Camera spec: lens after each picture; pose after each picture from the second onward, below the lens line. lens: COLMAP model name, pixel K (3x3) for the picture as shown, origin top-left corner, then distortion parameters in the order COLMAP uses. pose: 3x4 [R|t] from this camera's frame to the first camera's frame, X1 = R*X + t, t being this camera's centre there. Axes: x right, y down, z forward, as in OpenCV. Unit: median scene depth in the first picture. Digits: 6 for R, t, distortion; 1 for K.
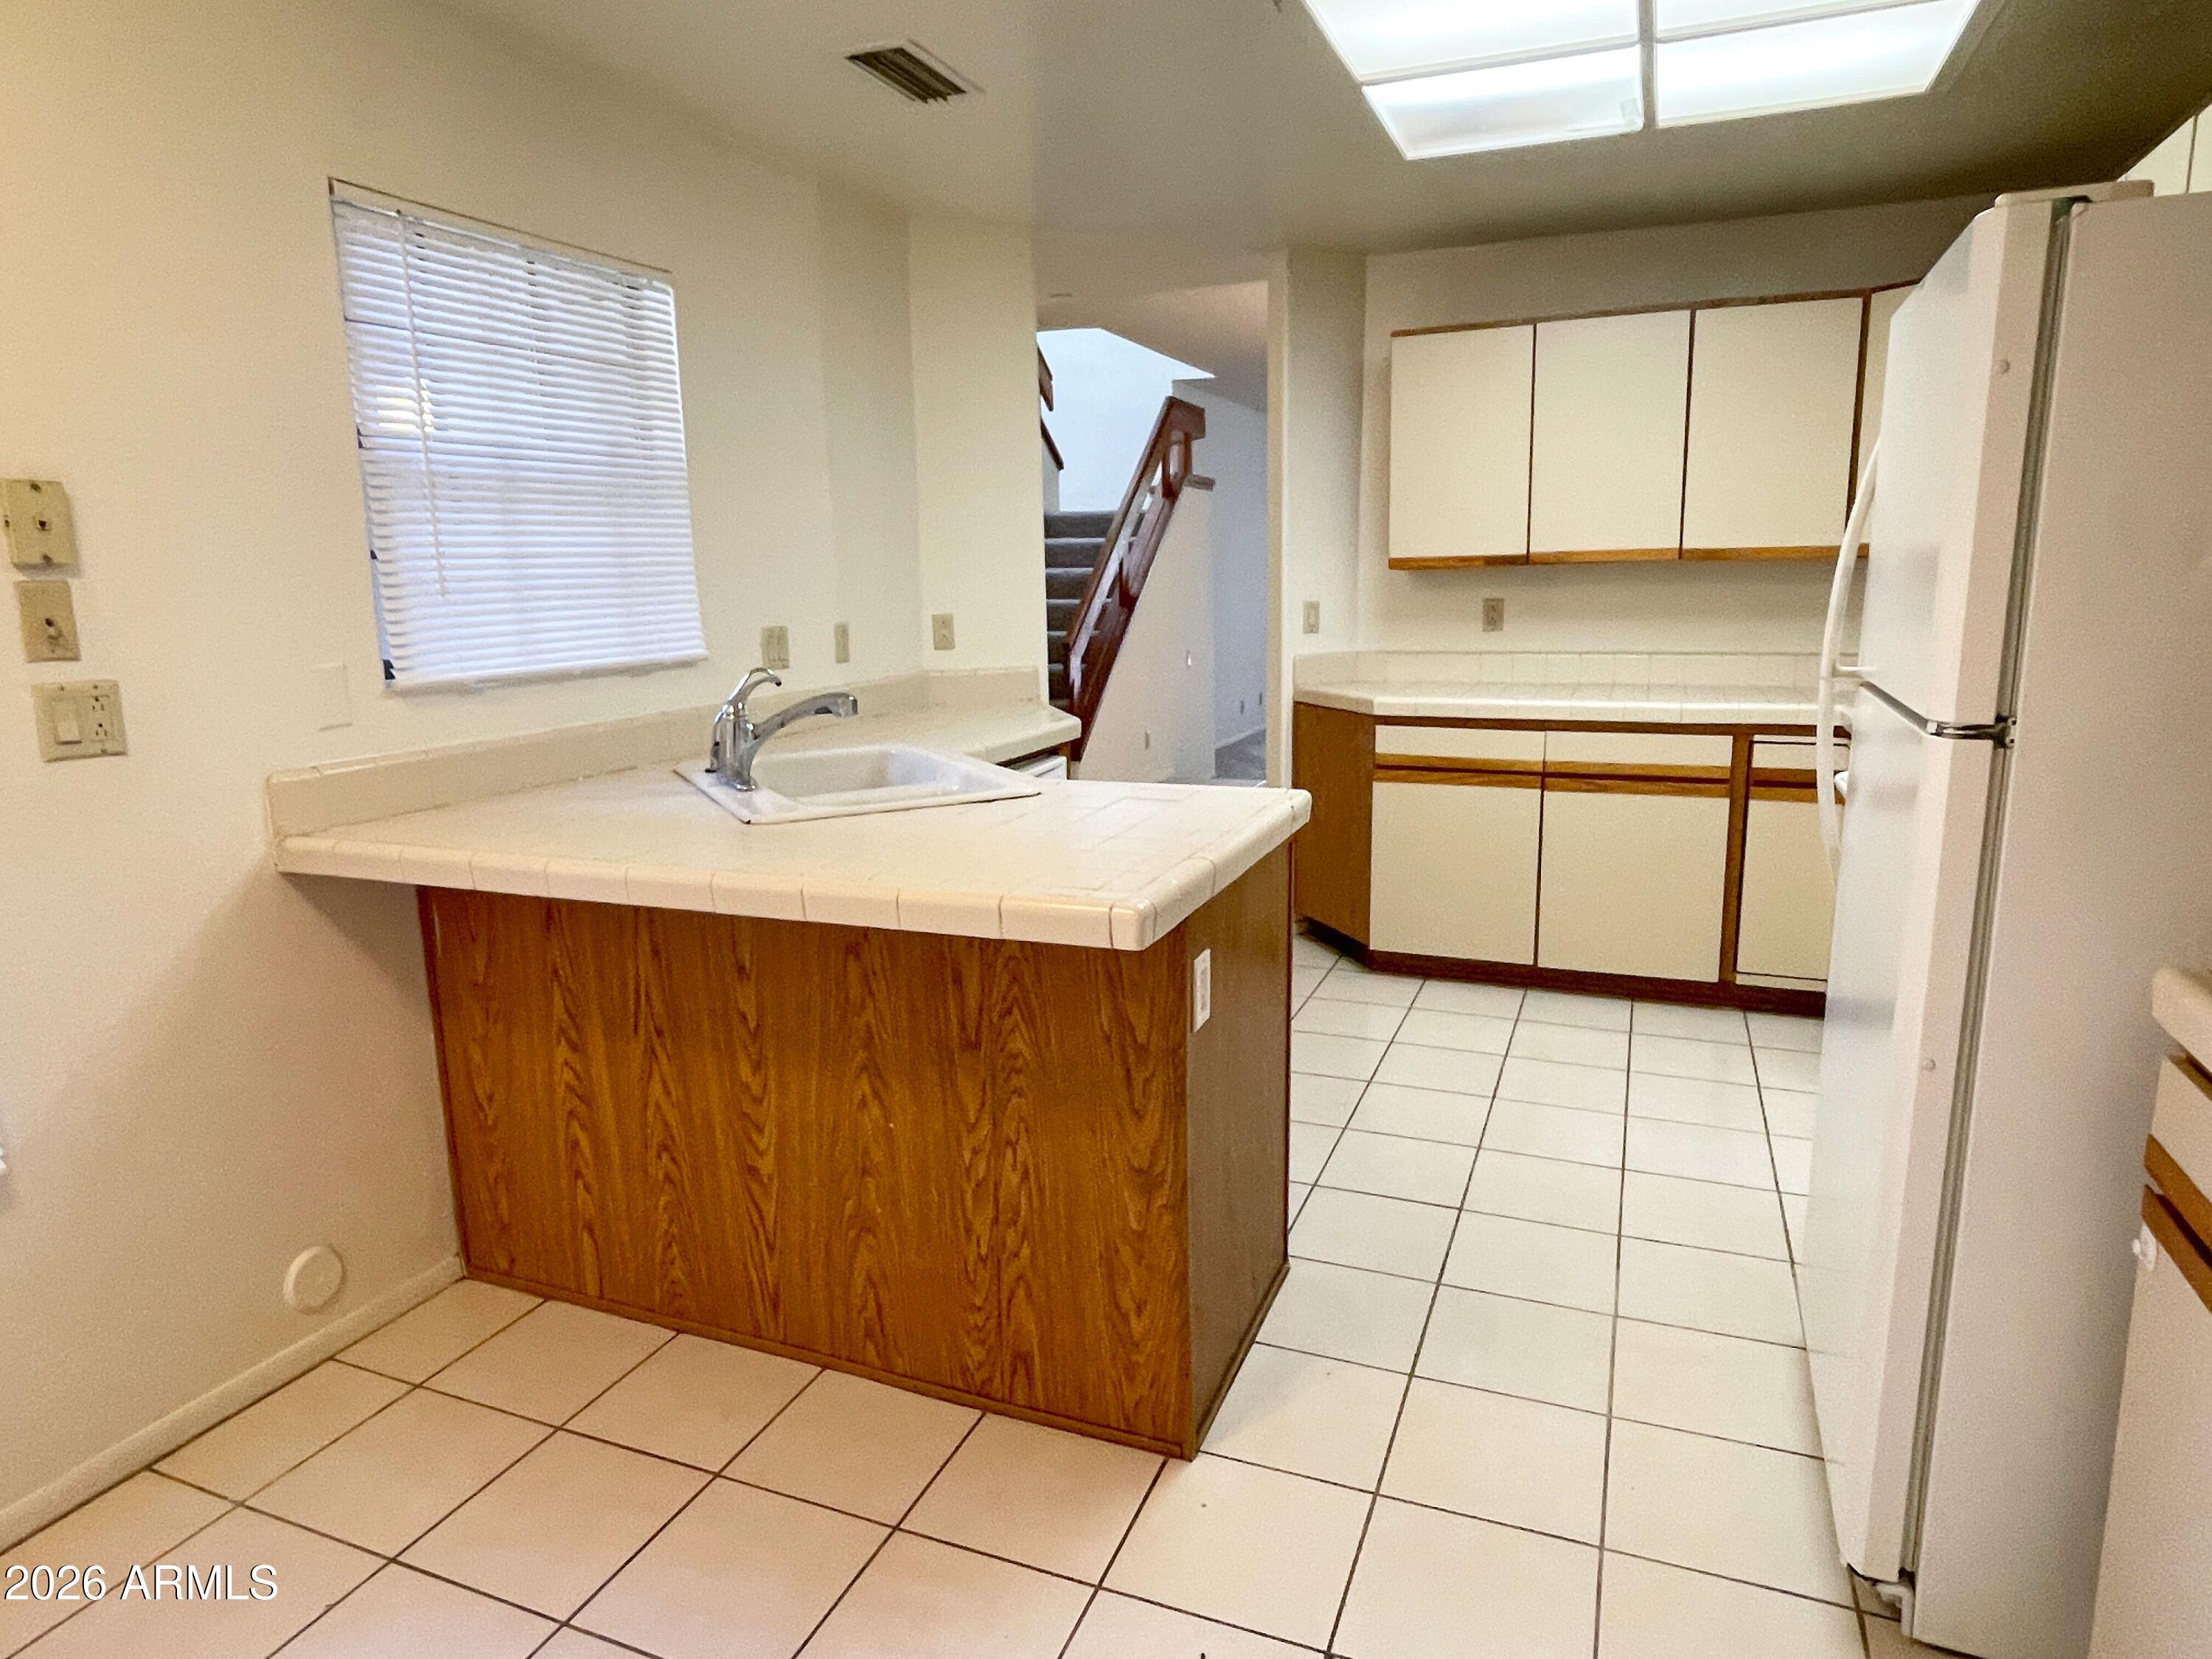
lens RADIAL K [[1339.6, 0, 1101.9], [0, 1339.6, 824.7], [0, 0, 1]] dist [-0.010009, -0.002257]
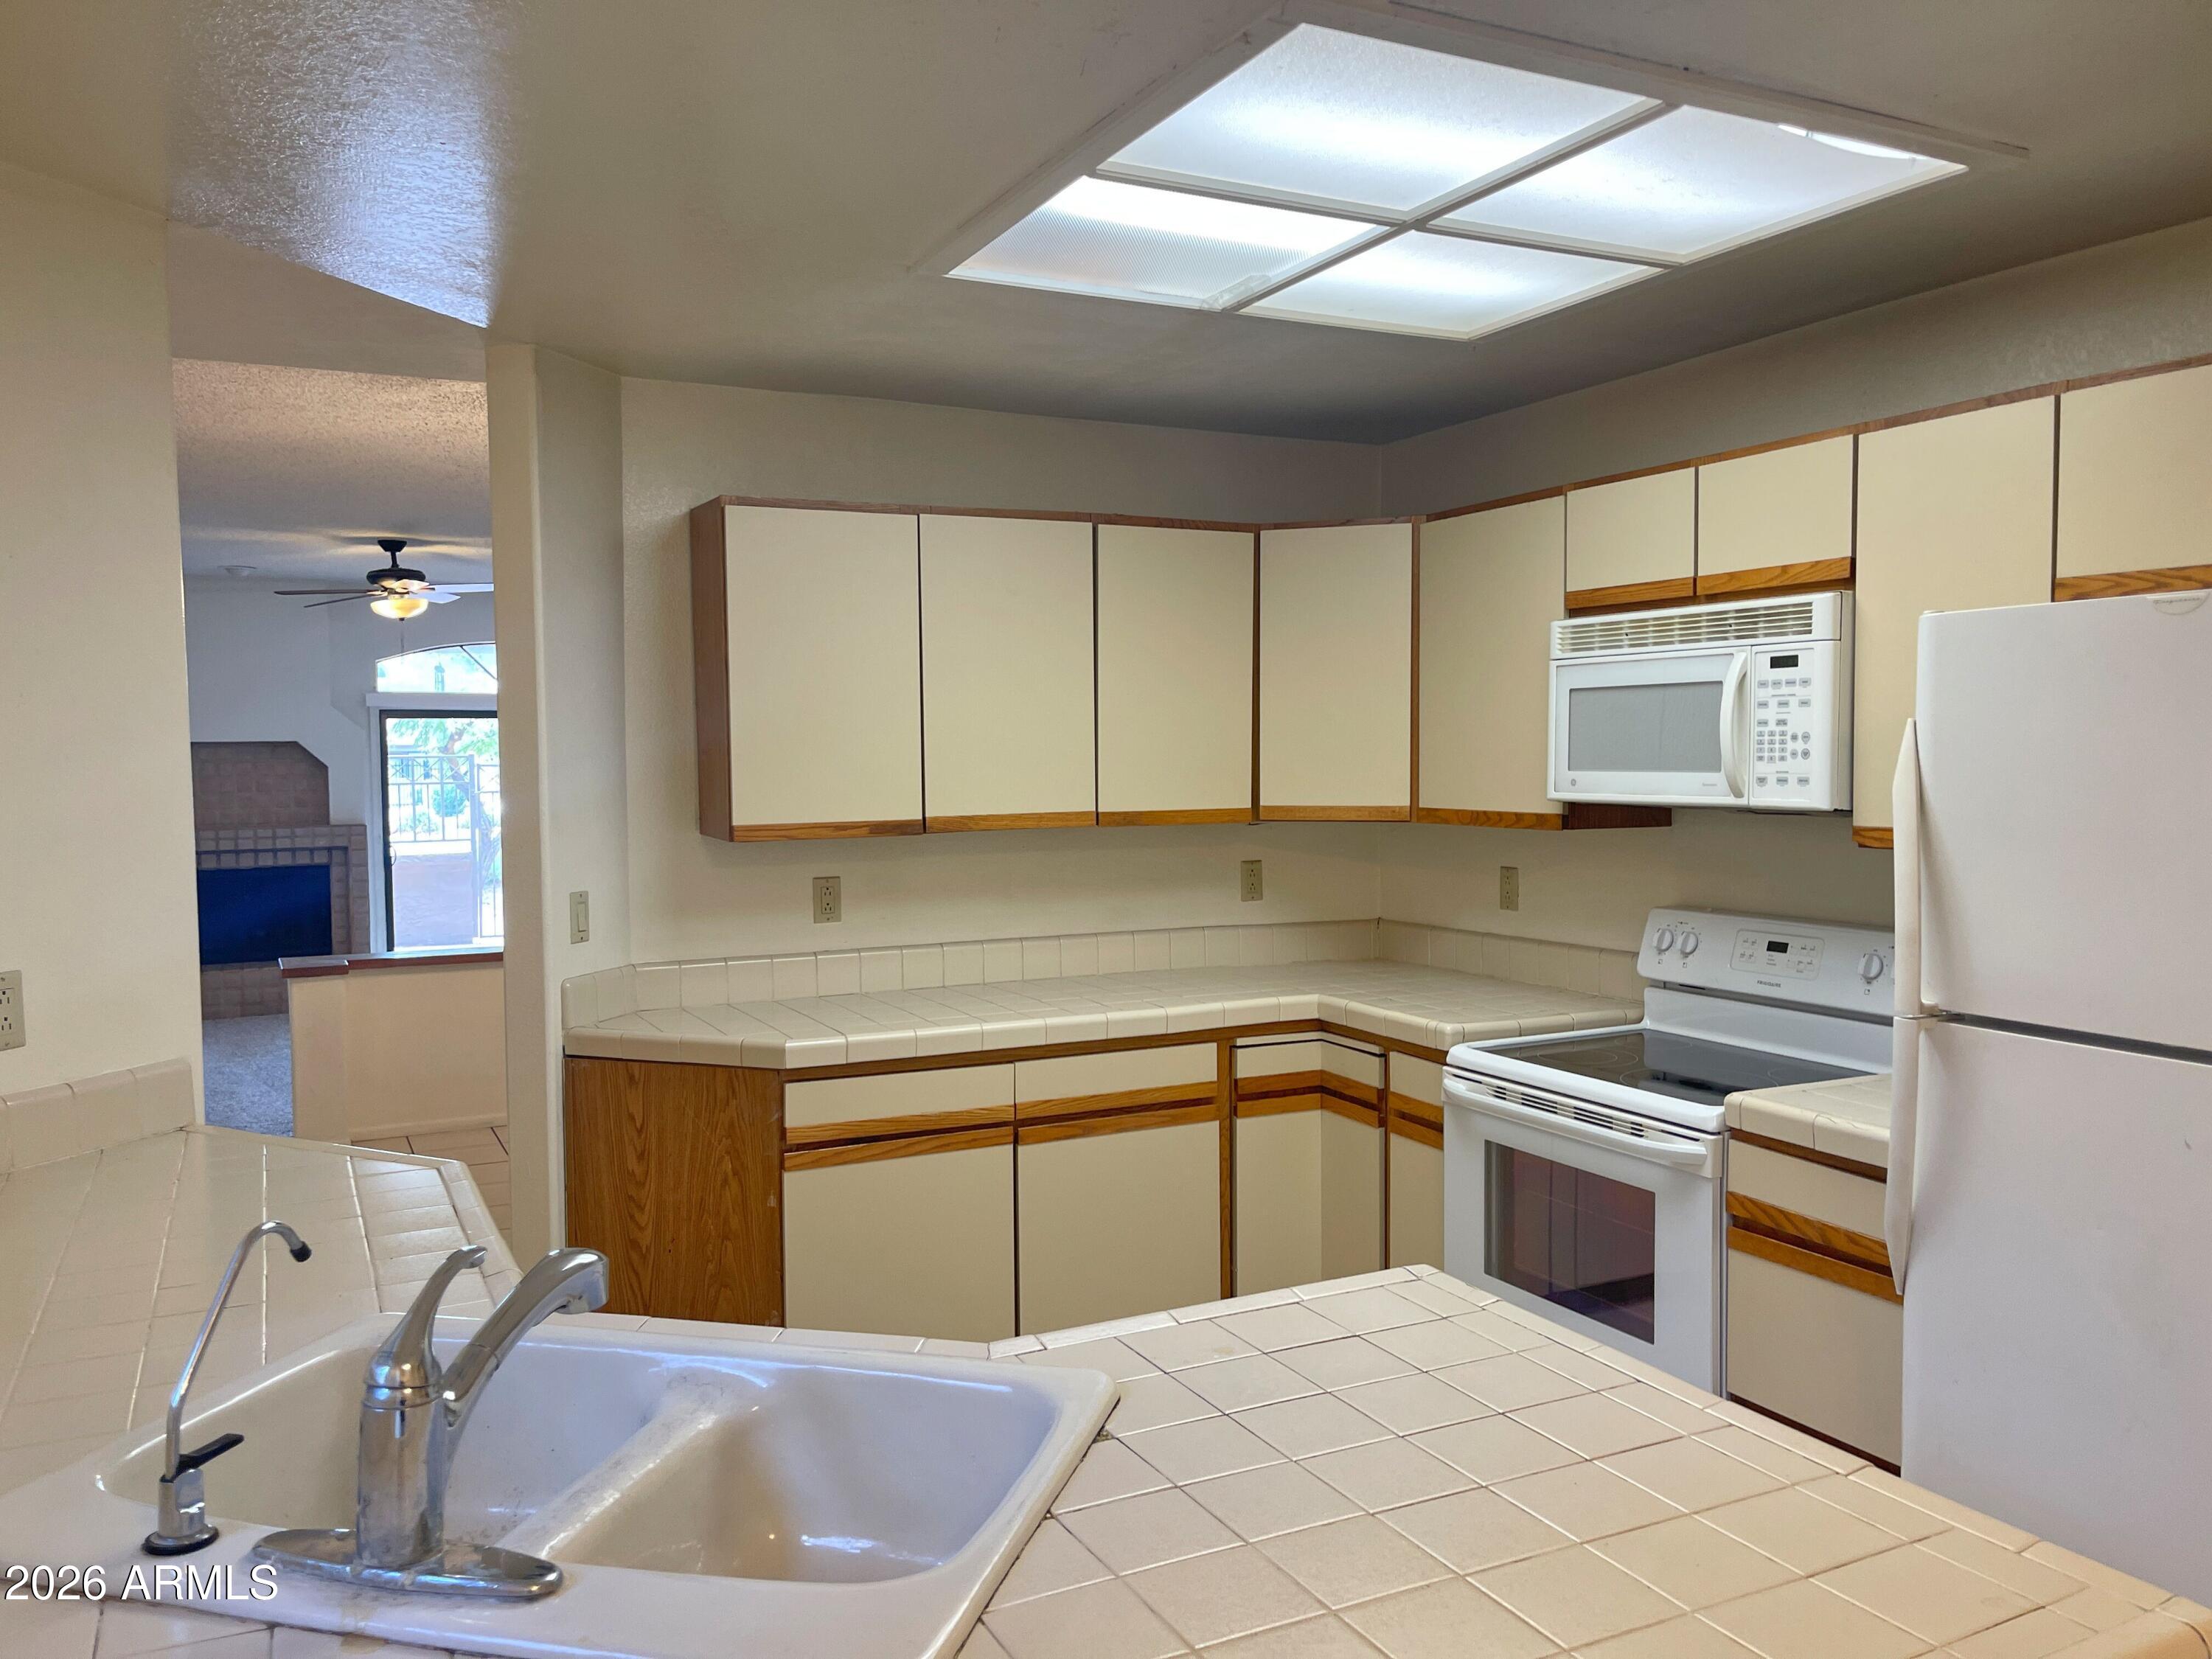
lens RADIAL K [[1671.2, 0, 1106.0], [0, 1671.2, 831.1], [0, 0, 1]] dist [0.035274, 0.003707]
pose [[0.657867, -0.023916, 0.752754, -0.312273], [0.137644, 0.986479, -0.088952, -0.105498], [-0.740449, 0.162131, 0.652264, 0.348167]]
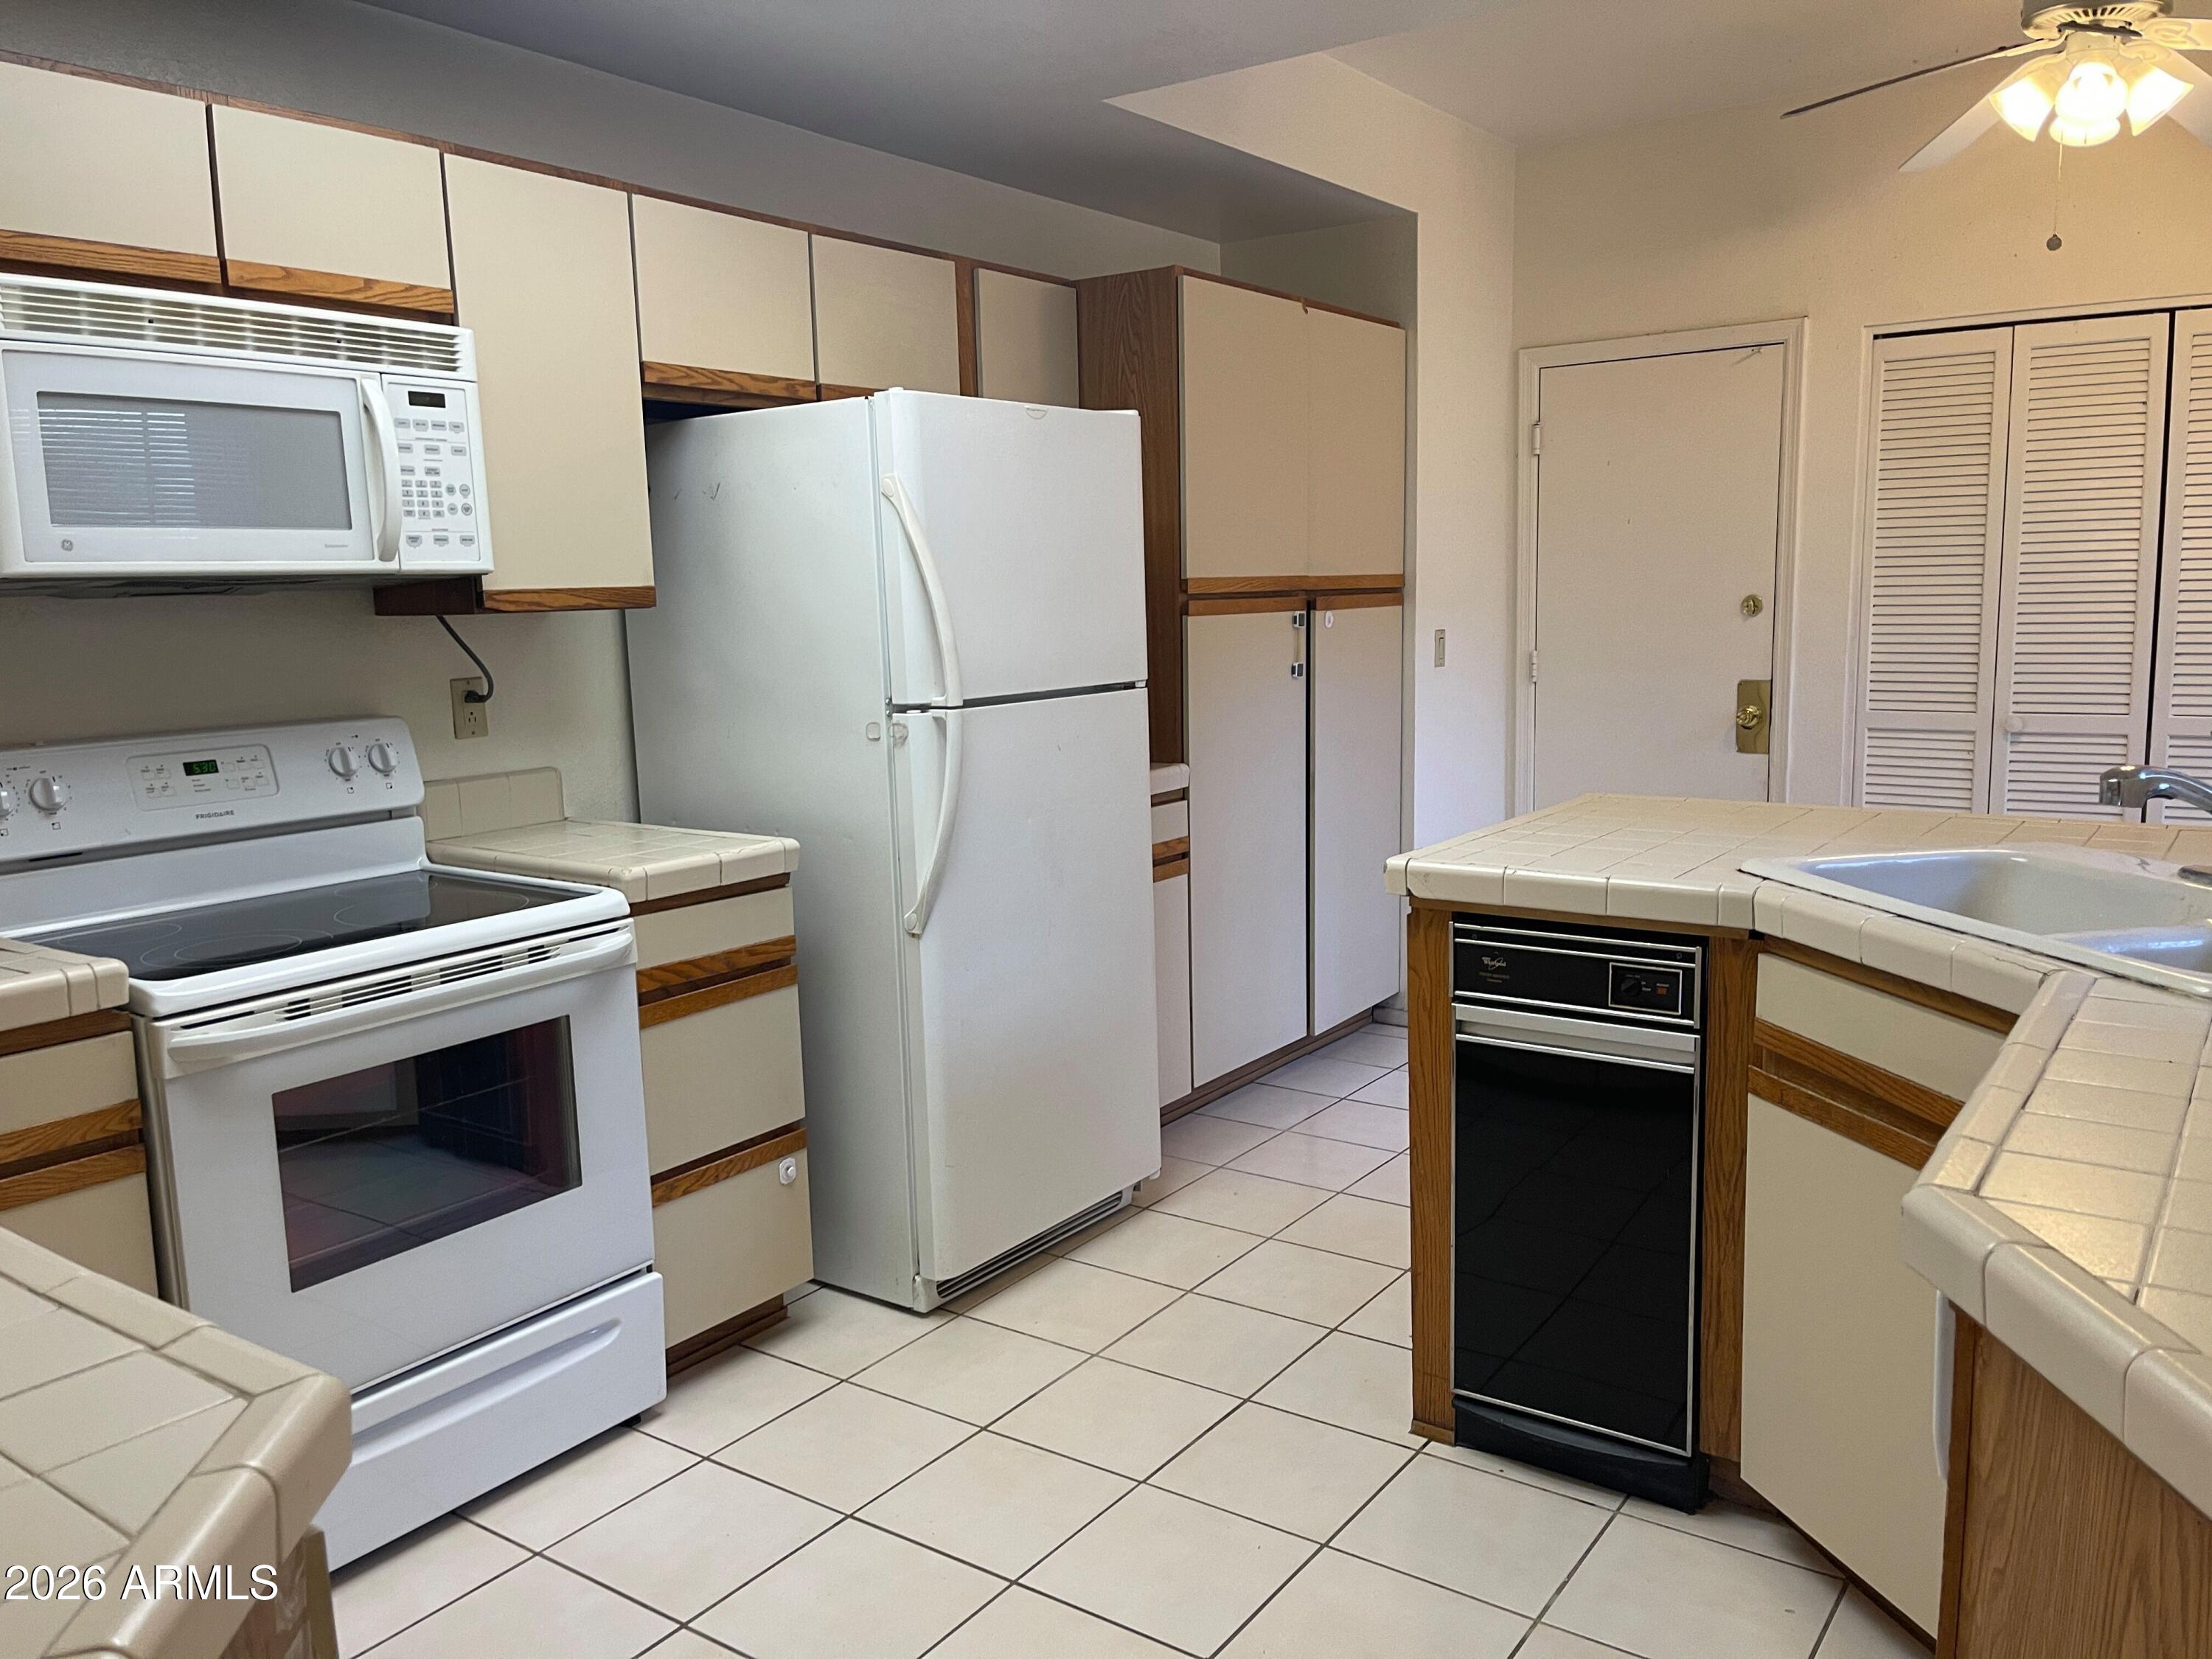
lens RADIAL K [[1671.2, 0, 1108.1], [0, 1671.2, 840.7], [0, 0, 1]] dist [0.035274, 0.003707]
pose [[-0.972259, 0.007817, 0.233778, 0.010634], [0.085889, 0.941556, 0.325724, -0.220420], [-0.217569, 0.336767, -0.916107, 1.106003]]
